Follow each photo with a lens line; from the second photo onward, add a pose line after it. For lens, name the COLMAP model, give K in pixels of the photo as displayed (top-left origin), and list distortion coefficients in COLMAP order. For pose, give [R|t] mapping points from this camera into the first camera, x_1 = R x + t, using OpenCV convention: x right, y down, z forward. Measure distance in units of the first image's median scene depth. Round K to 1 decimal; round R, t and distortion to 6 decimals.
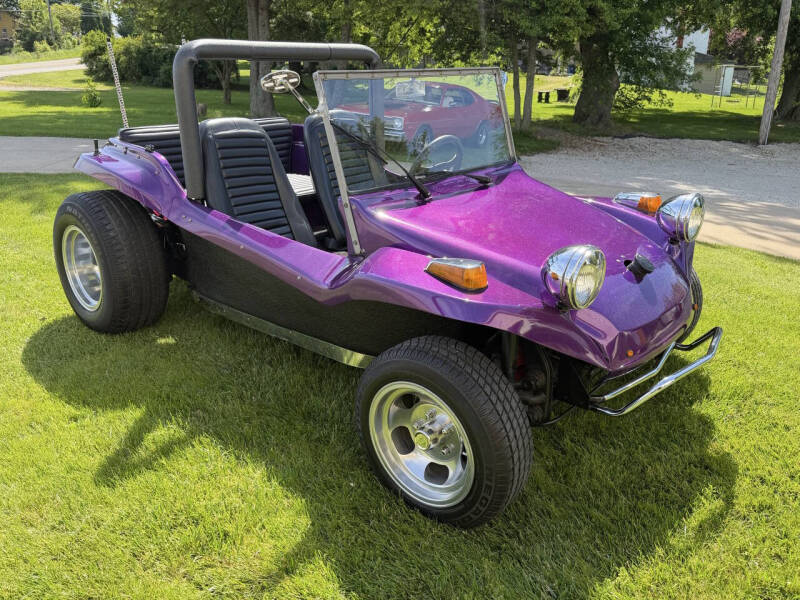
lens RADIAL K [[633.7, 0, 400.0], [0, 633.7, 300.0], [0, 0, 1]] dist [0.083711, -0.127733]
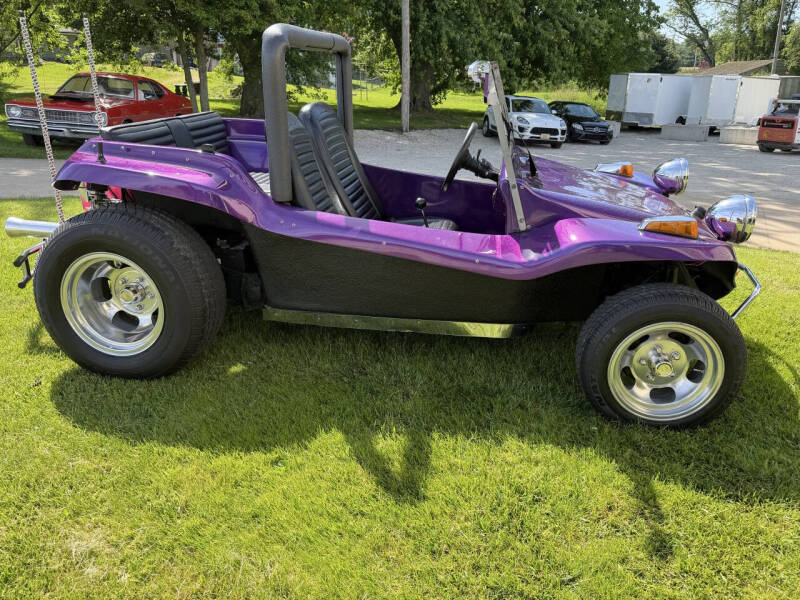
lens RADIAL K [[633.7, 0, 400.0], [0, 633.7, 300.0], [0, 0, 1]] dist [0.083711, -0.127733]
pose [[0.831716, -0.177019, 0.526225, -0.637478], [0.173004, 0.983252, 0.057322, -0.040481], [-0.527558, 0.043364, 0.848411, 0.146993]]
